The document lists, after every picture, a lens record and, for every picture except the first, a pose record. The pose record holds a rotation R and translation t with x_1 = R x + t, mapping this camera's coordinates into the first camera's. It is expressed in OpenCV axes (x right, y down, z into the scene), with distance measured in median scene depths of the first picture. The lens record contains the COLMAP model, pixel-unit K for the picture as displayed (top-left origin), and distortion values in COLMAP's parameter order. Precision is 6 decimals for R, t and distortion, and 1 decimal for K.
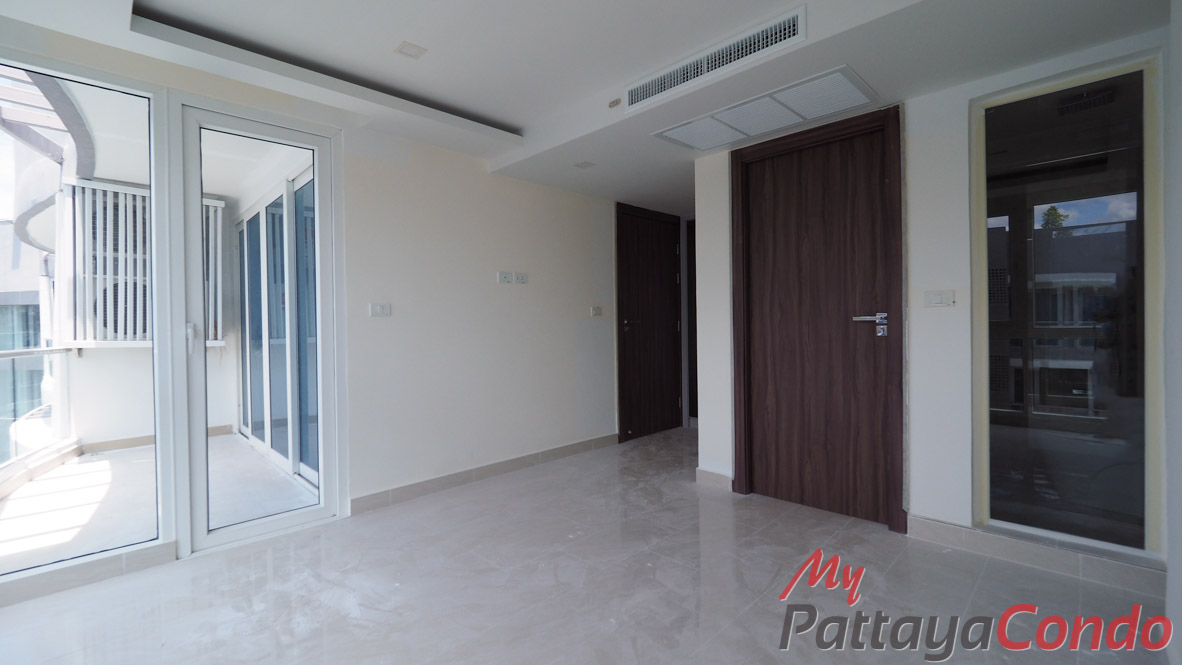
lens RADIAL K [[513.1, 0, 588.7], [0, 513.1, 327.7], [0, 0, 1]] dist [-0.000953, 0.000144]
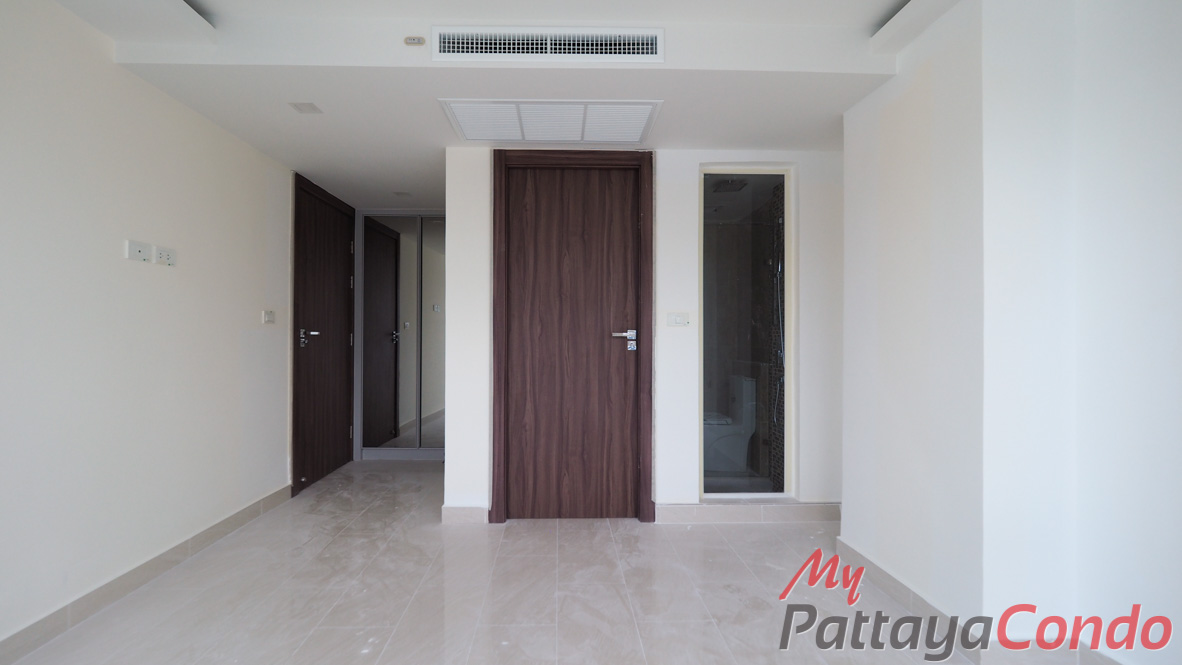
lens RADIAL K [[503.1, 0, 586.1], [0, 503.1, 333.6], [0, 0, 1]] dist [0.024393, -0.011970]
pose [[0.686327, 0.022485, 0.726946, -0.281115], [-0.007497, 0.999688, -0.023844, 0.005930], [-0.727255, 0.010915, 0.686281, 0.285827]]
